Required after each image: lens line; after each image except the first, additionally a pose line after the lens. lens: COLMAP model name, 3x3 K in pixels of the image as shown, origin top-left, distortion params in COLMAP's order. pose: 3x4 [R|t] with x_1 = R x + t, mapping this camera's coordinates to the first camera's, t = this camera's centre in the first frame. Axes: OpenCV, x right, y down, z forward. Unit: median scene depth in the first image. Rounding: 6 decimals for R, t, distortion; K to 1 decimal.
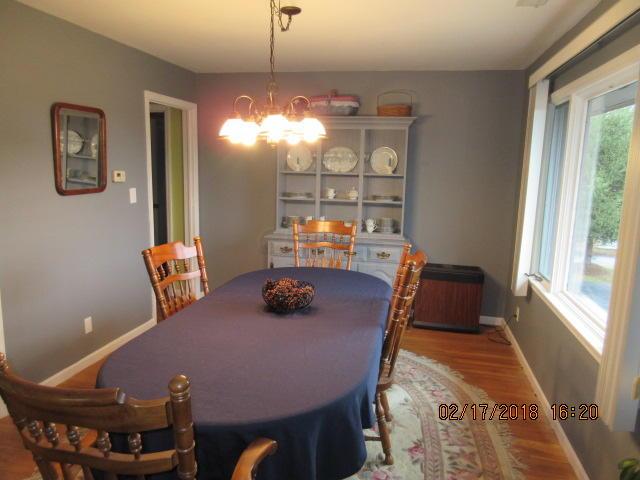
lens RADIAL K [[478.7, 0, 317.6], [0, 478.7, 239.2], [0, 0, 1]] dist [-0.005294, 0.021026]
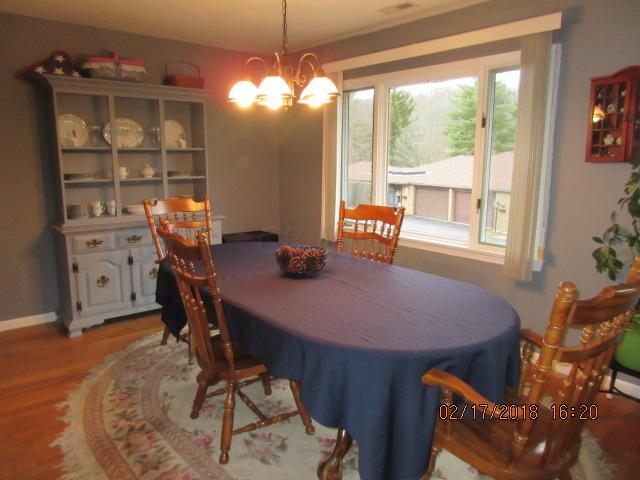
lens RADIAL K [[478.7, 0, 315.9], [0, 478.7, 240.6], [0, 0, 1]] dist [-0.005294, 0.021026]
pose [[0.630186, -0.165327, 0.758638, -0.431775], [0.128943, 0.985784, 0.107718, -0.021713], [-0.765663, 0.029938, 0.642545, 0.178555]]
